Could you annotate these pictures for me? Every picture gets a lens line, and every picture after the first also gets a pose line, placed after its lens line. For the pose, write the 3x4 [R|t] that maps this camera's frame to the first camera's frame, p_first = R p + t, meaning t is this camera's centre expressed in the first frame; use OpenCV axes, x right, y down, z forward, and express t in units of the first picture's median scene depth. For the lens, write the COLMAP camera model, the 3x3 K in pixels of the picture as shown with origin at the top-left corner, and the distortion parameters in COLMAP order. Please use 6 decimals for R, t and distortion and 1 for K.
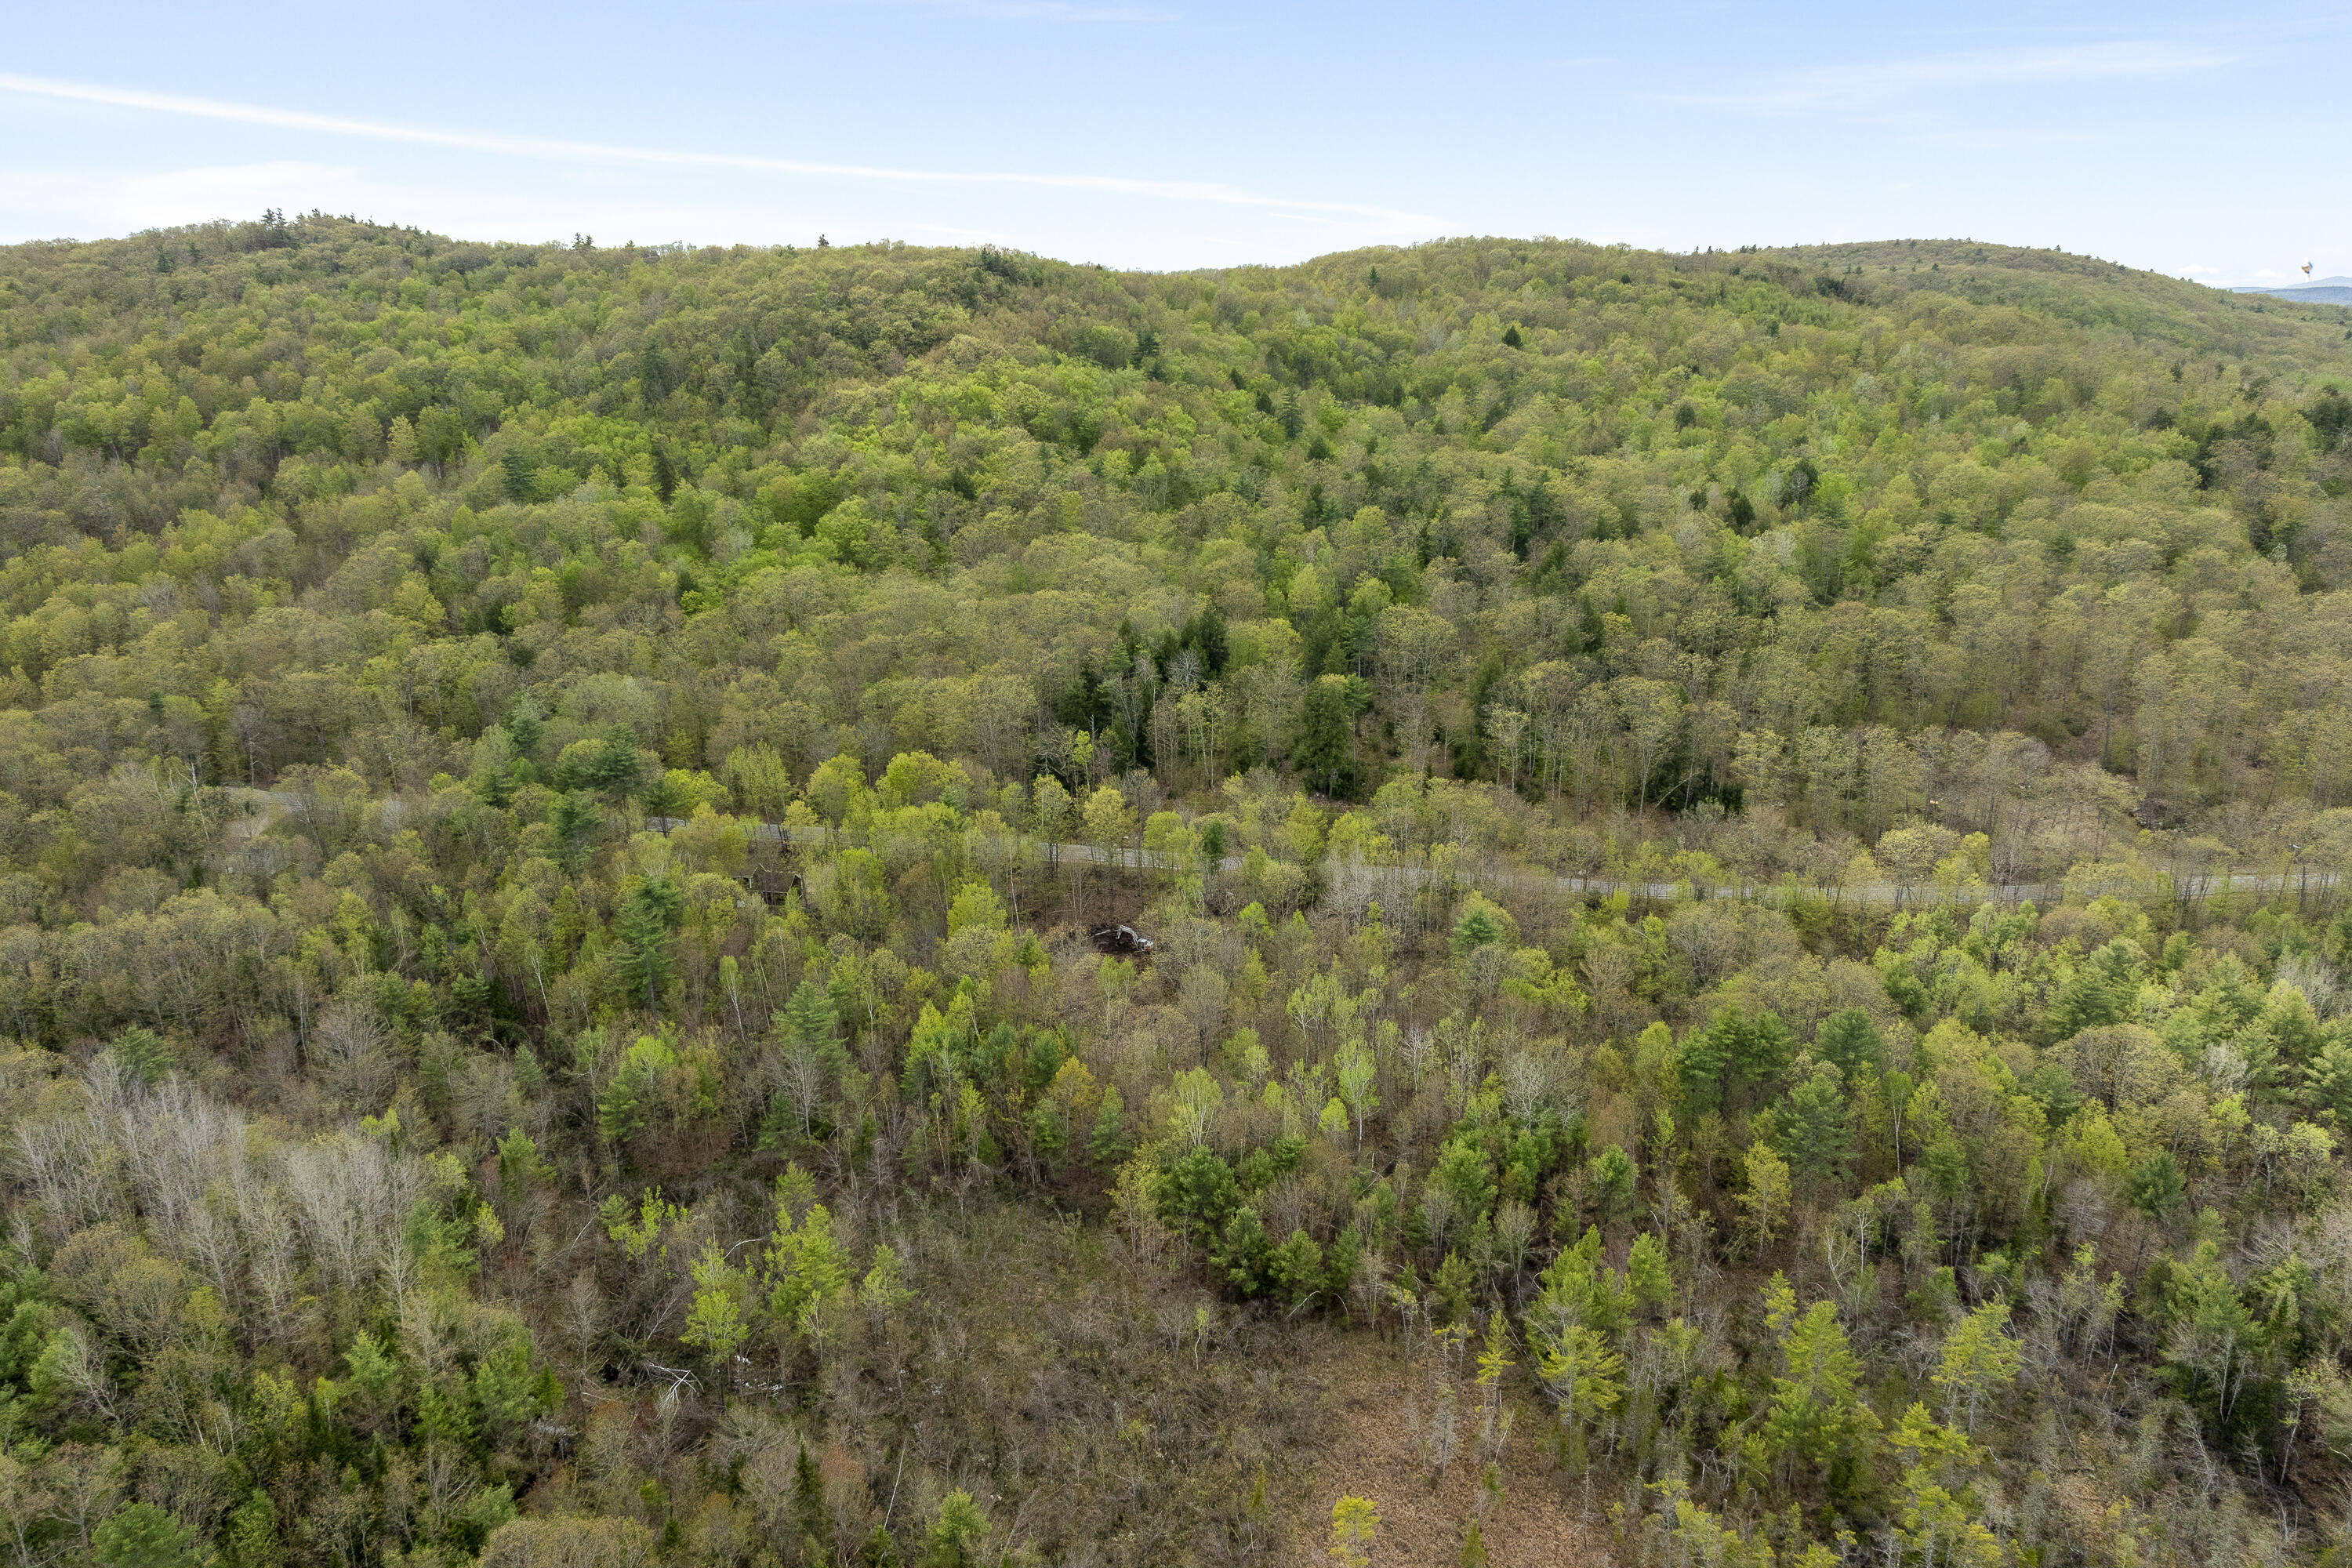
lens RADIAL K [[1628.3, 0, 1184.0], [0, 1628.3, 785.0], [0, 0, 1]] dist [-0.000133, -0.006270]
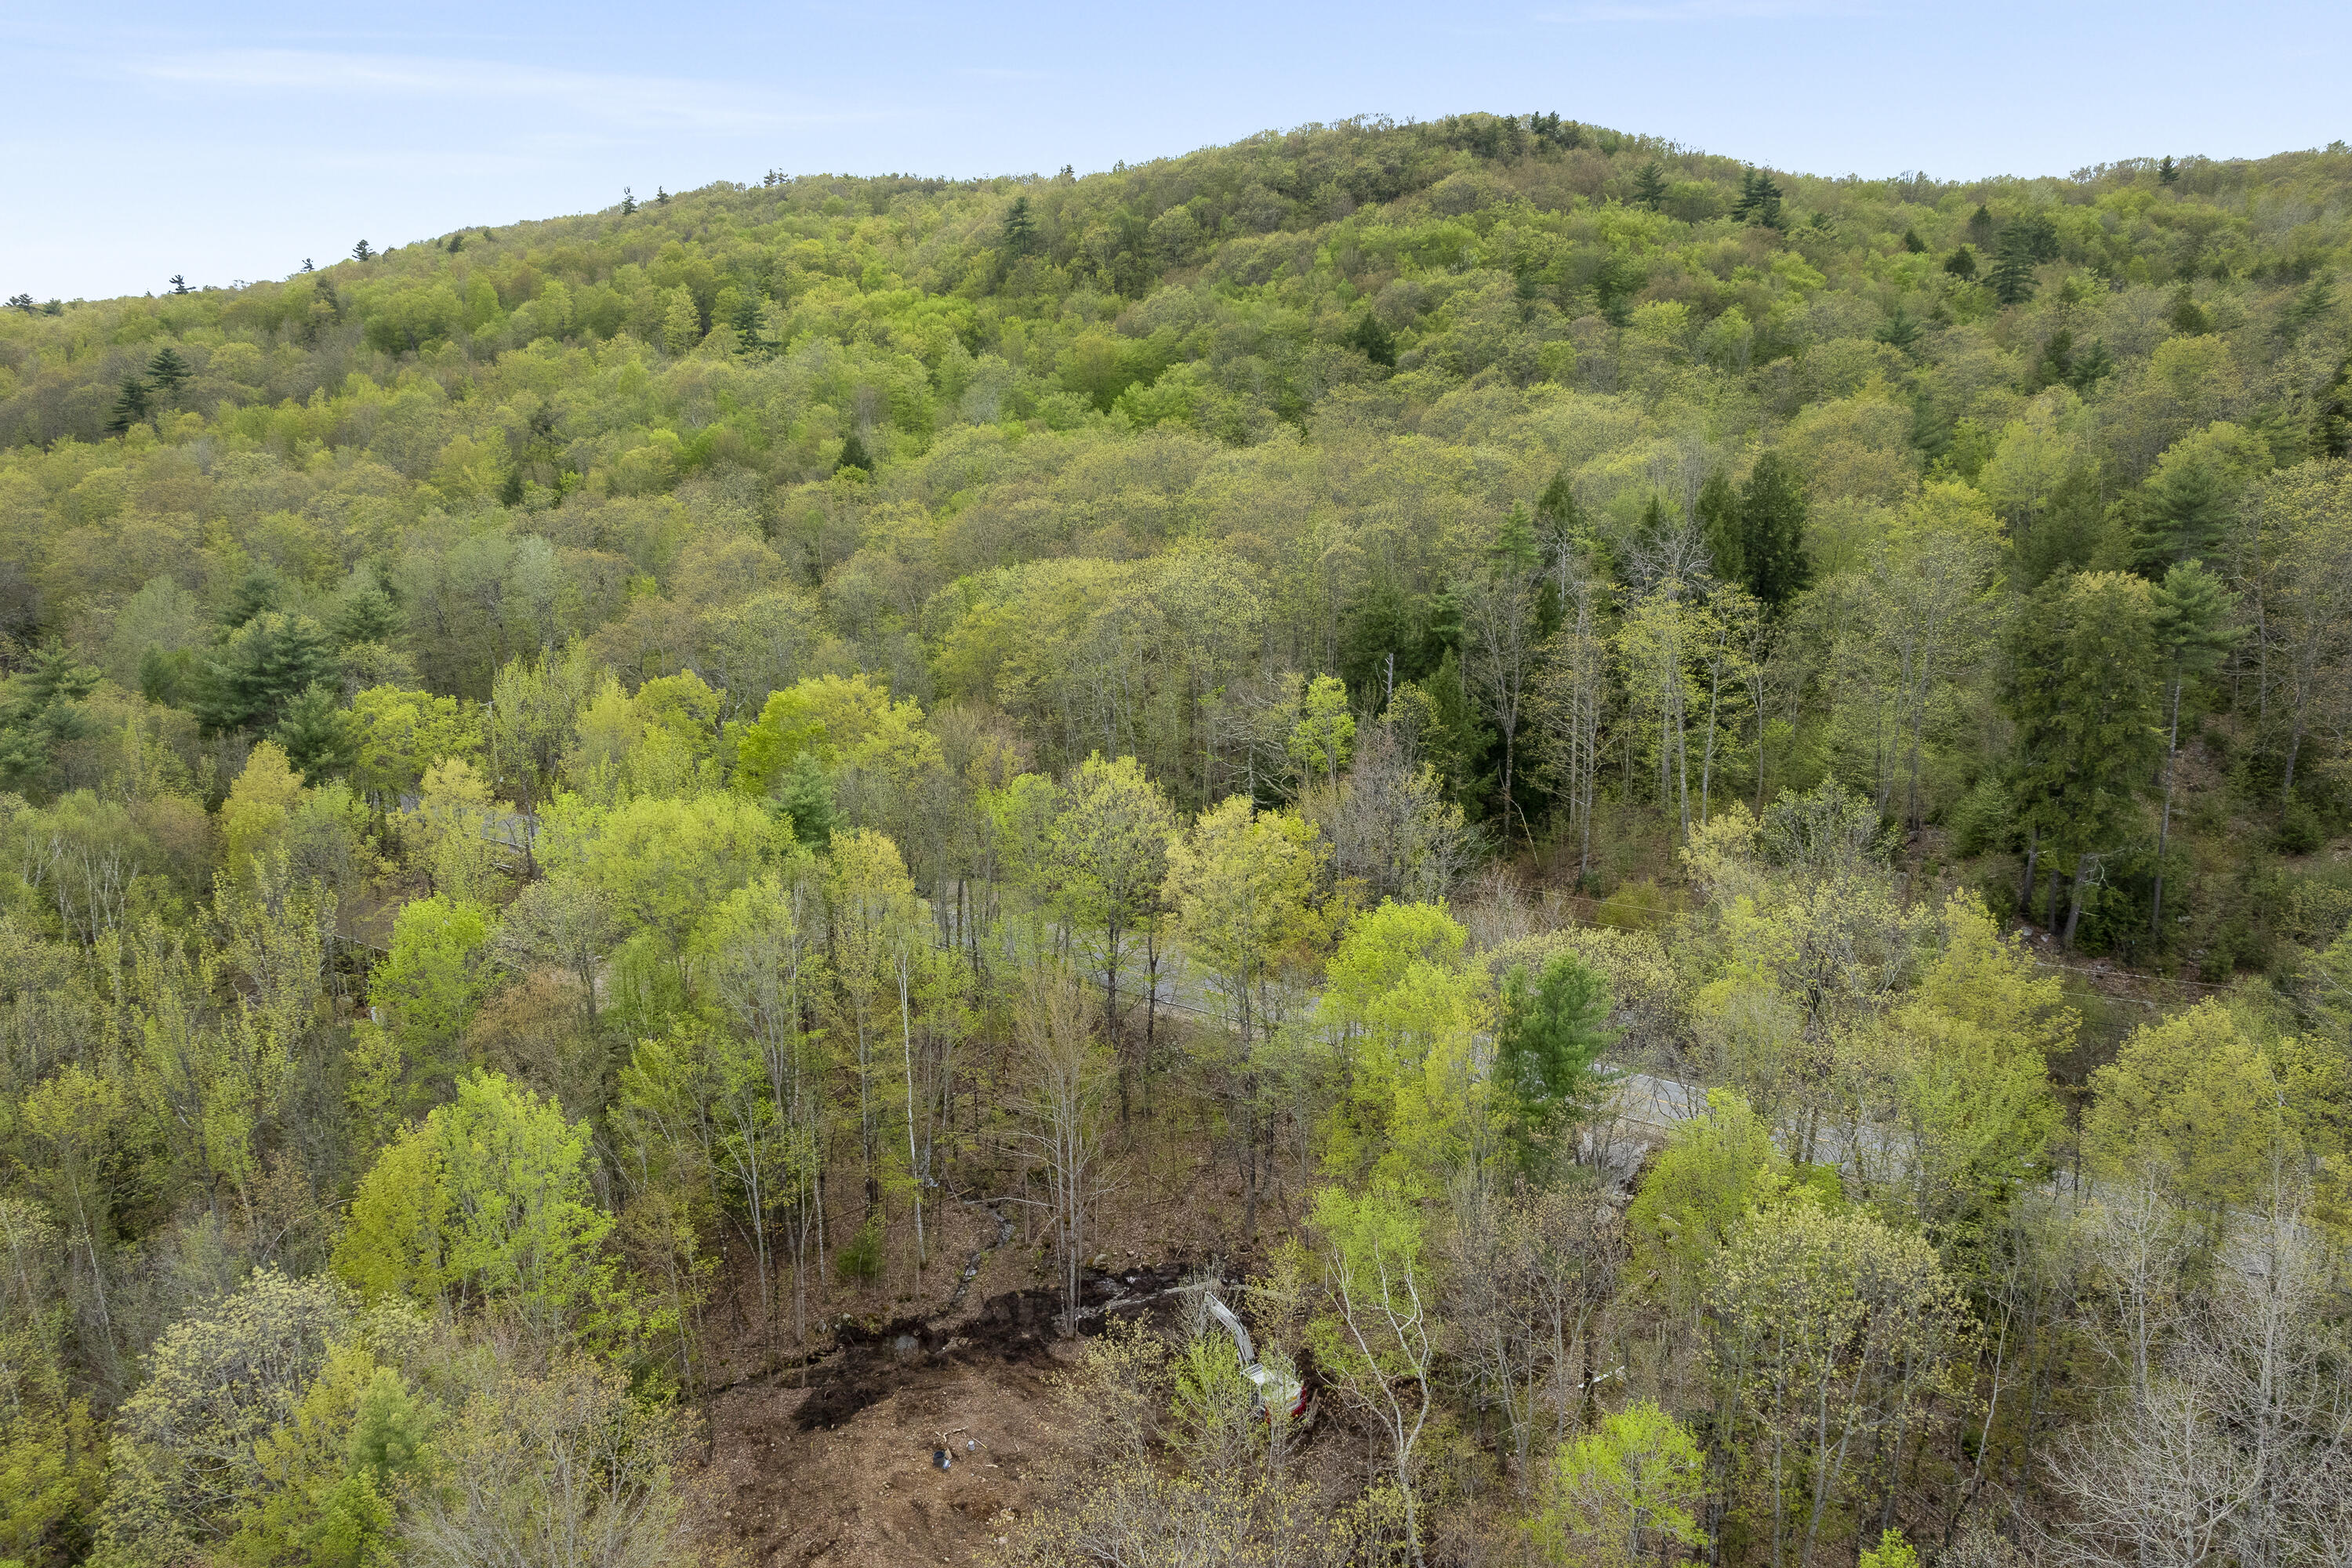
lens RADIAL K [[1618.6, 0, 1188.4], [0, 1618.6, 822.5], [0, 0, 1]] dist [-0.009445, 0.000322]
pose [[0.924156, 0.098199, -0.369178, 0.030739], [-0.117077, 0.992699, -0.029025, 0.009065], [0.363632, 0.070046, 0.928905, 0.442380]]
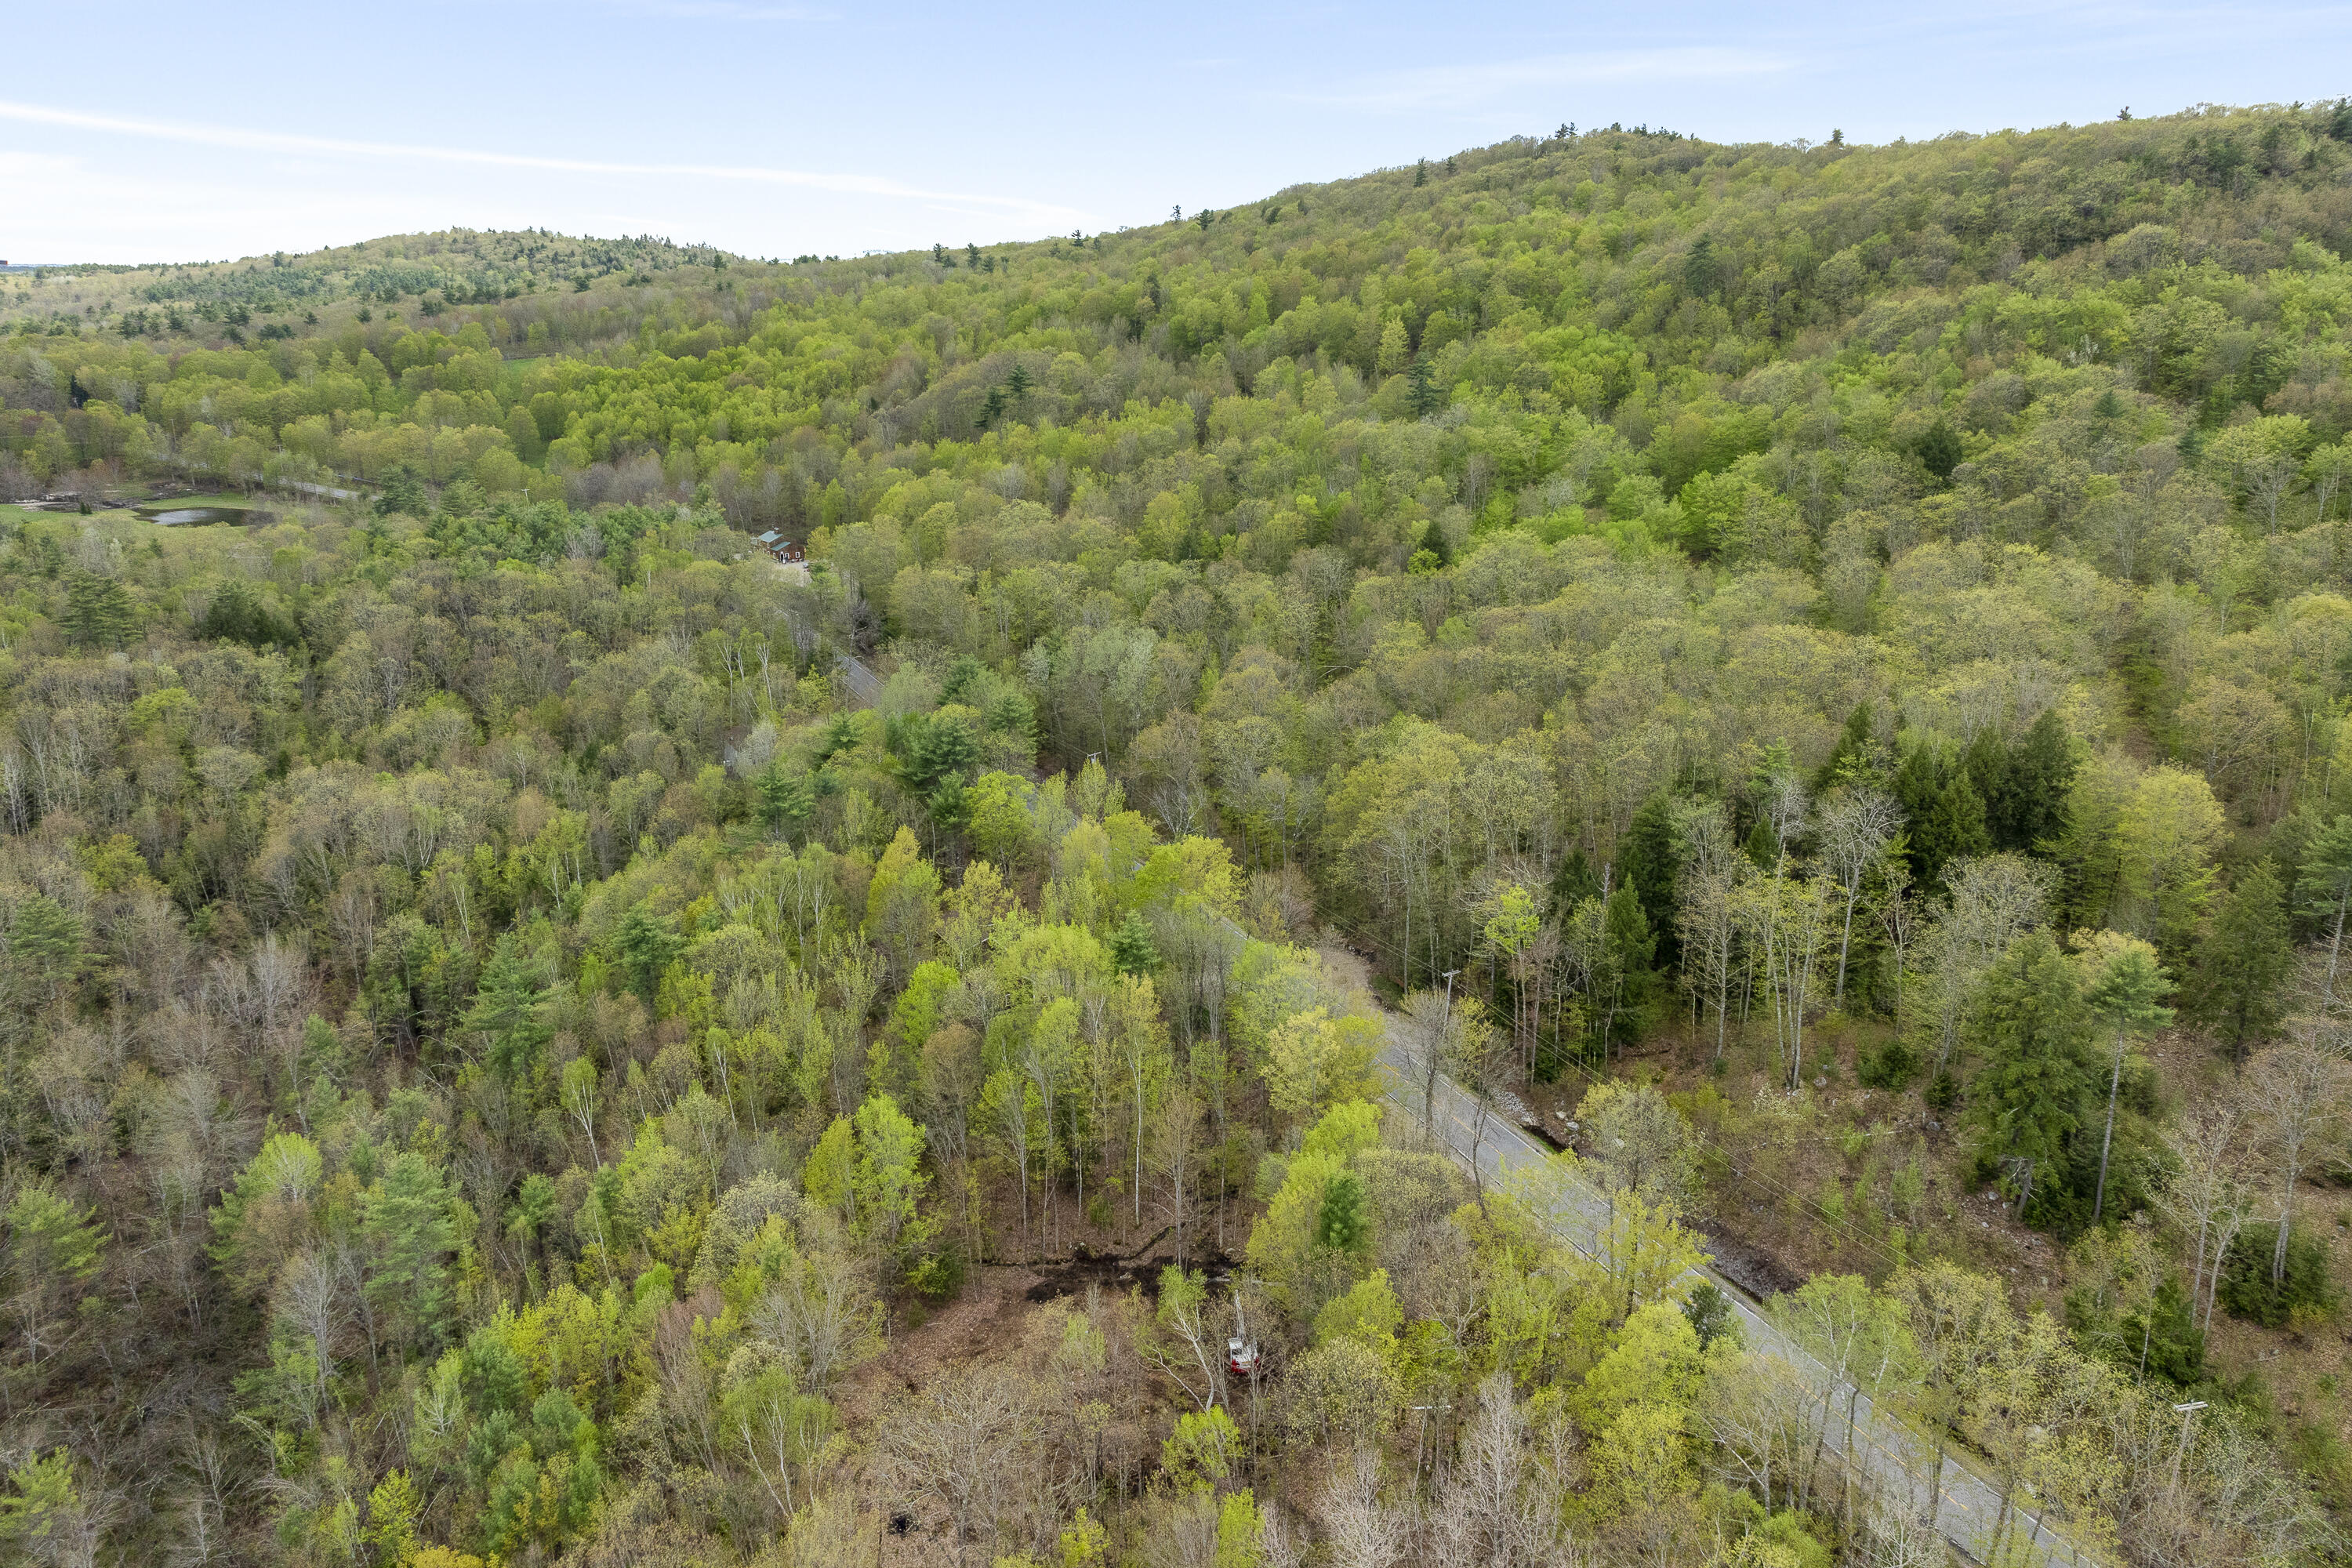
lens RADIAL K [[1628.3, 0, 1184.0], [0, 1628.3, 785.0], [0, 0, 1]] dist [-0.000133, -0.006270]
pose [[0.621727, 0.242864, -0.744629, 0.167421], [-0.231528, 0.965212, 0.121494, -0.070055], [0.748232, 0.096866, 0.656328, 0.391833]]
